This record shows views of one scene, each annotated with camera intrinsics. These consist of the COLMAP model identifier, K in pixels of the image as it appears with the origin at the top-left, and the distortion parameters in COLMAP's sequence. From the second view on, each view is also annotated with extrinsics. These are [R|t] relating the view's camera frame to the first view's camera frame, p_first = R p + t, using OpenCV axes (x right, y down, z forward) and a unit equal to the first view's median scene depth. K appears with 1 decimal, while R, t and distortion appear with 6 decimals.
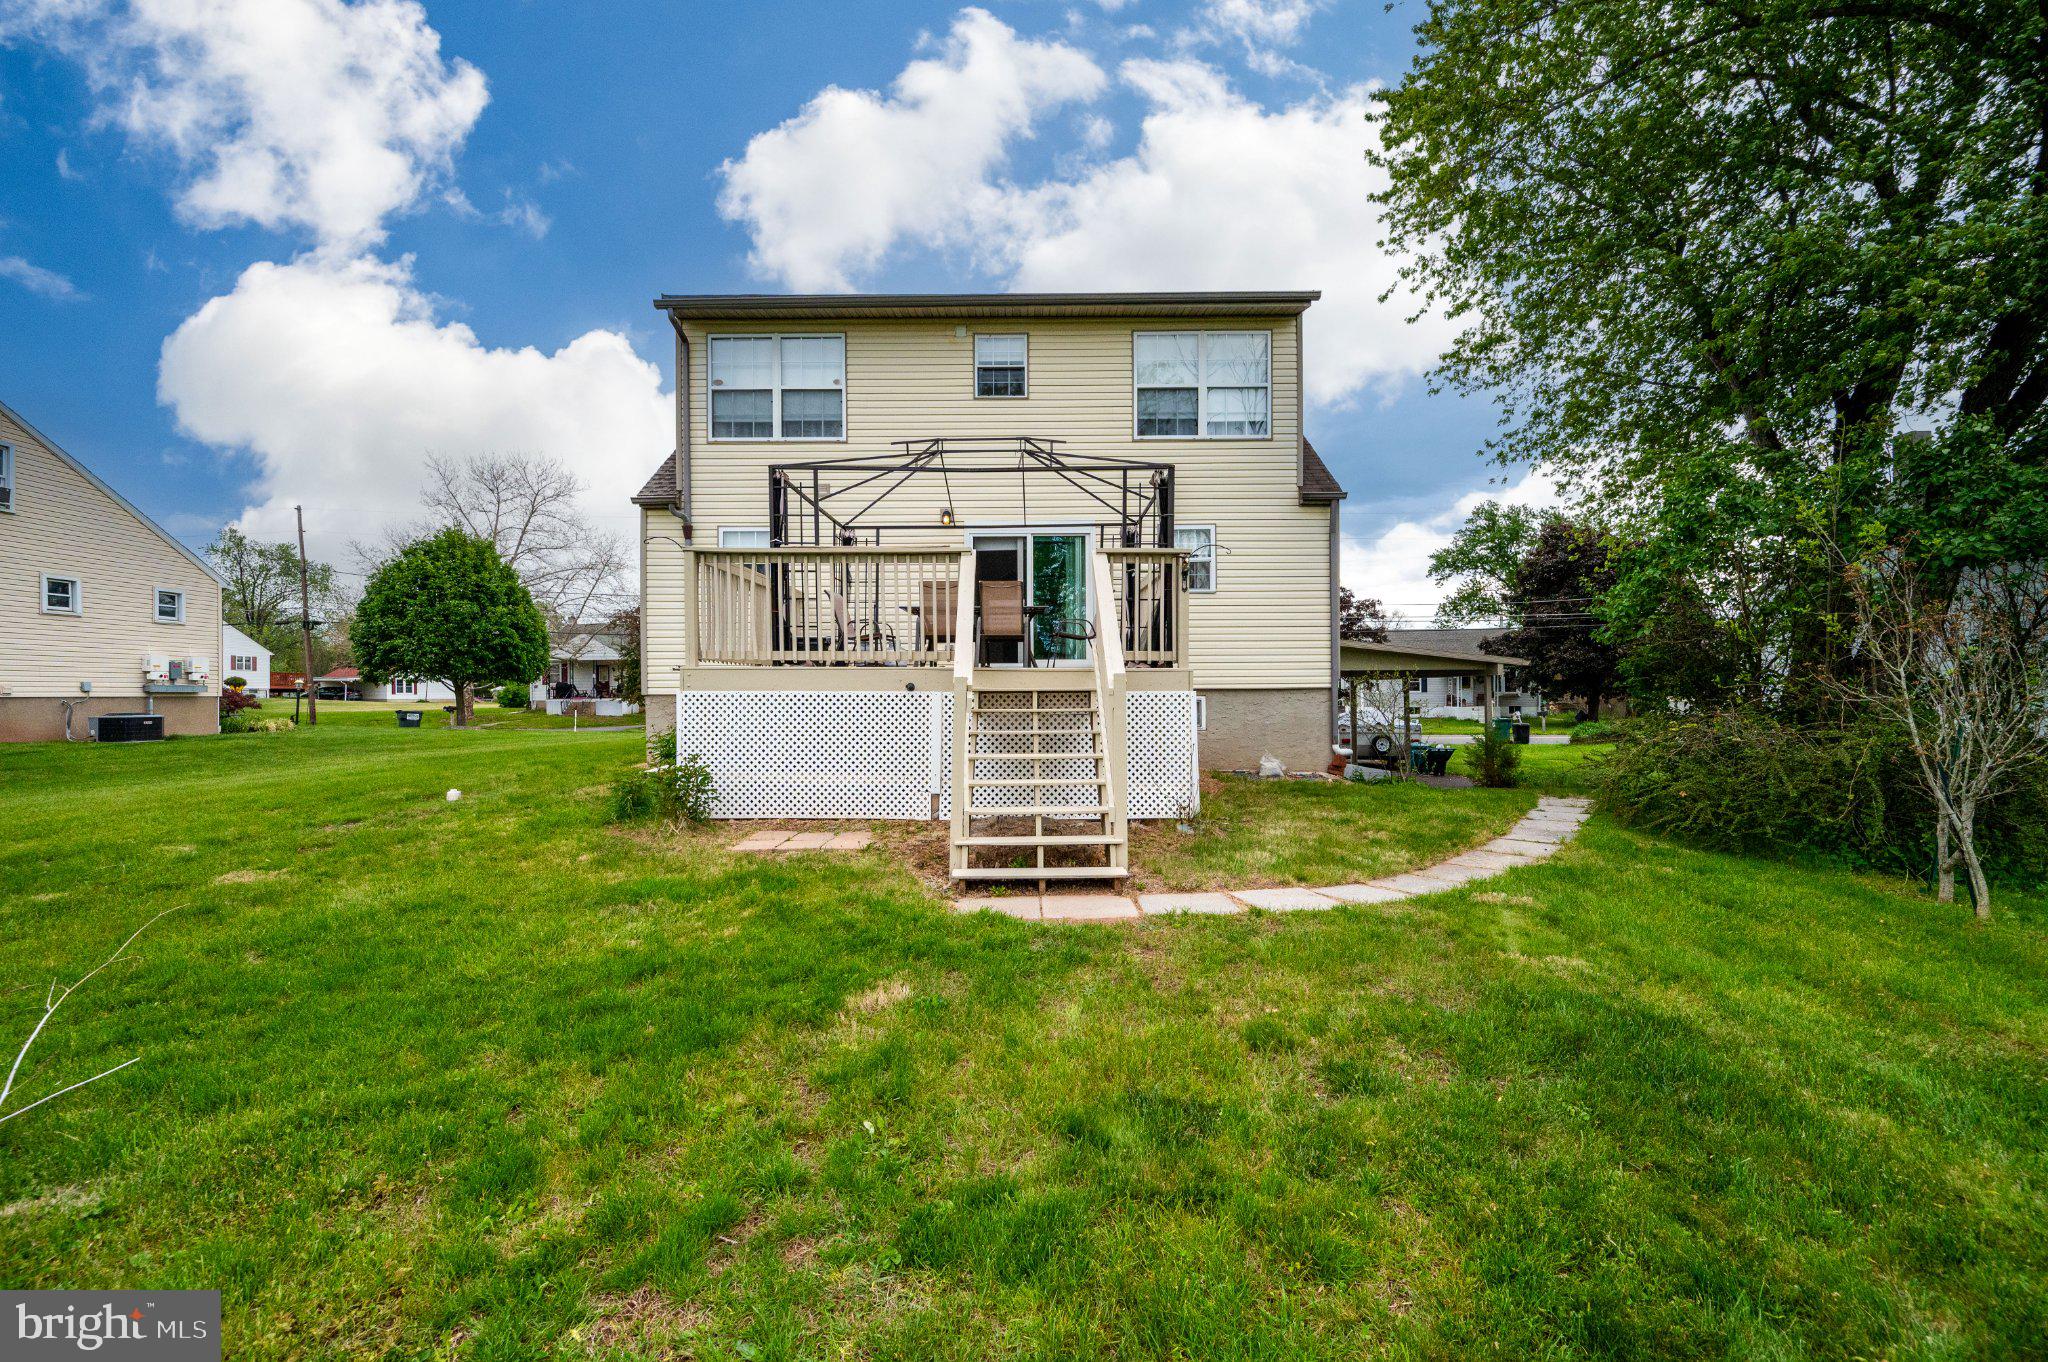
lens RADIAL K [[819.3, 0, 1024.8], [0, 819.3, 686.3], [0, 0, 1]] dist [-0.002915, -0.000821]
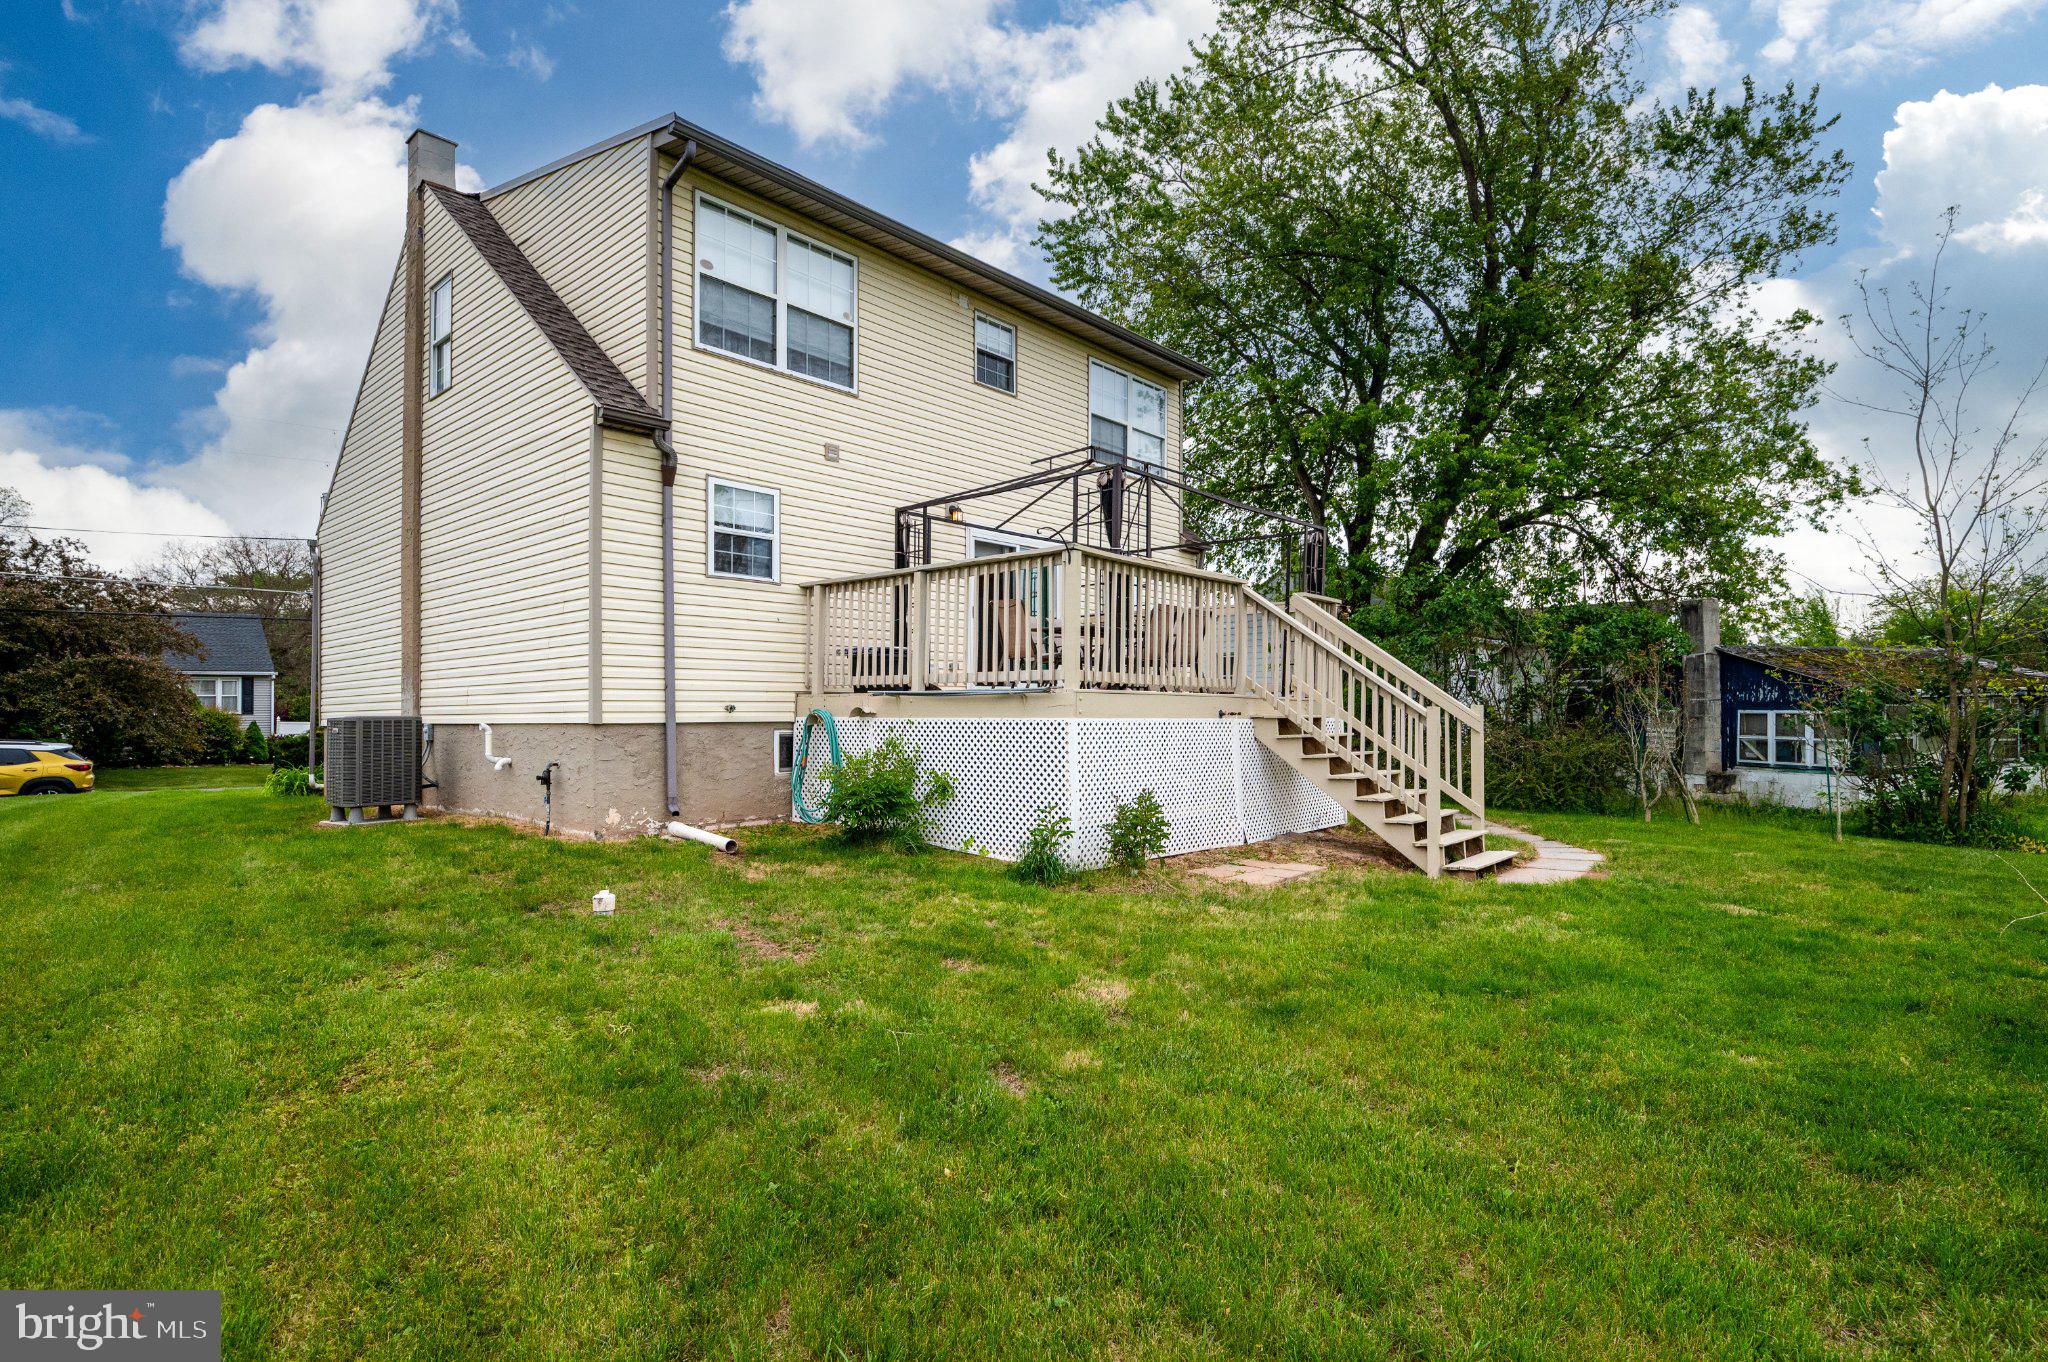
lens RADIAL K [[970.2, 0, 1024.1], [0, 970.2, 680.9], [0, 0, 1]] dist [0.002316, 0.000226]
pose [[0.675778, 0.022739, 0.736754, -0.784193], [-0.002656, 0.999593, -0.028415, -0.003150], [-0.737100, 0.017246, 0.675563, 0.266147]]
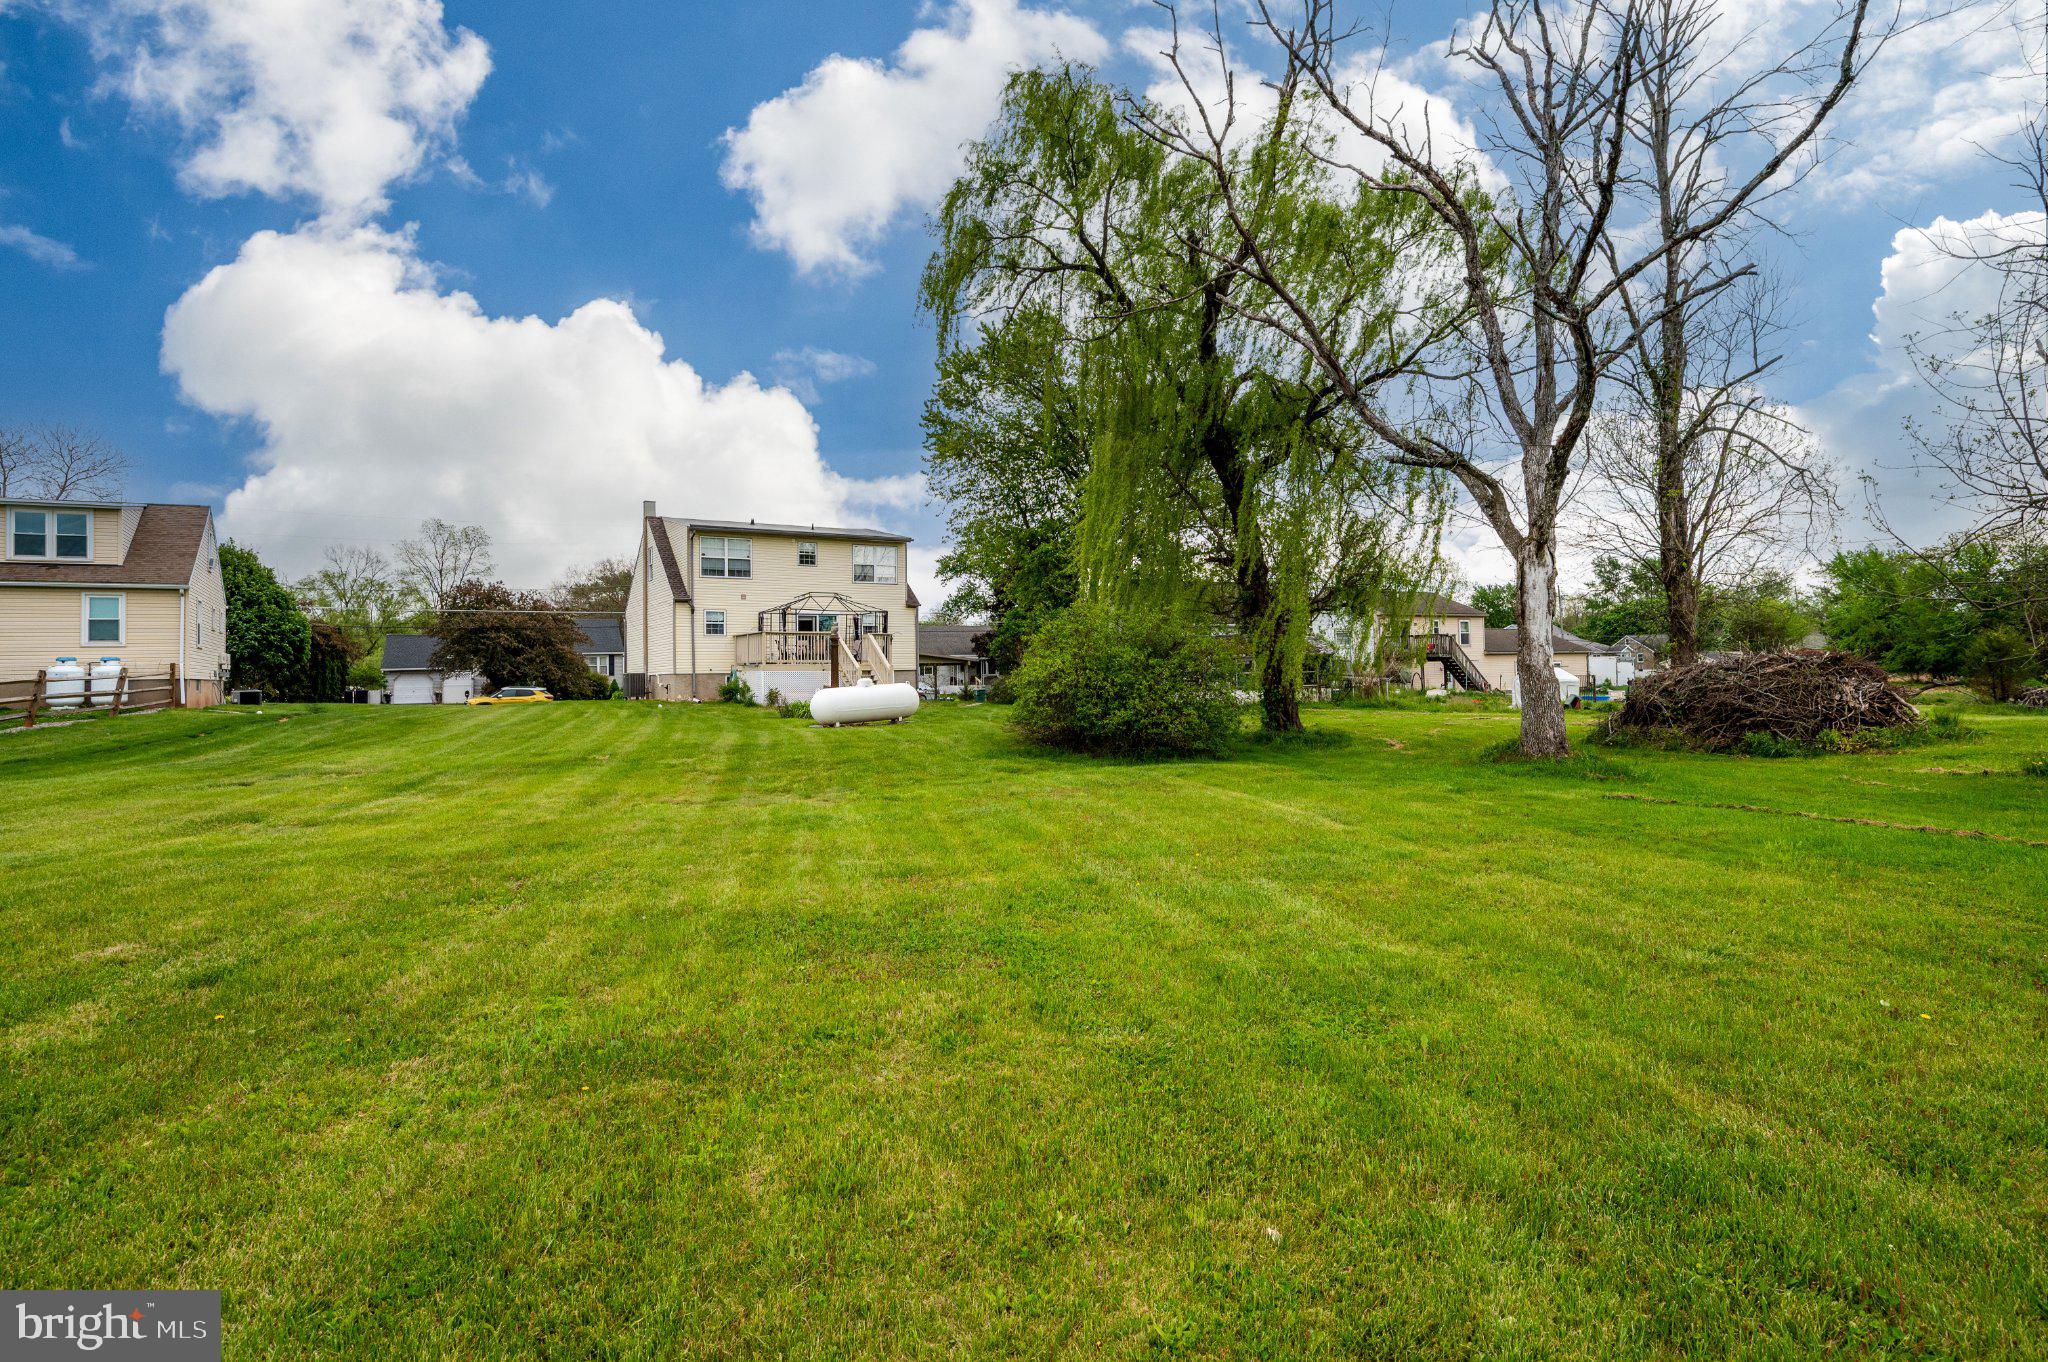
lens RADIAL K [[970.2, 0, 1010.0], [0, 970.2, 667.9], [0, 0, 1]] dist [0.002316, 0.000226]
pose [[0.858171, -0.003173, 0.513353, -1.123697], [0.005313, 0.999982, -0.002700, 0.005295], [-0.513336, 0.005044, 0.858173, -2.151486]]
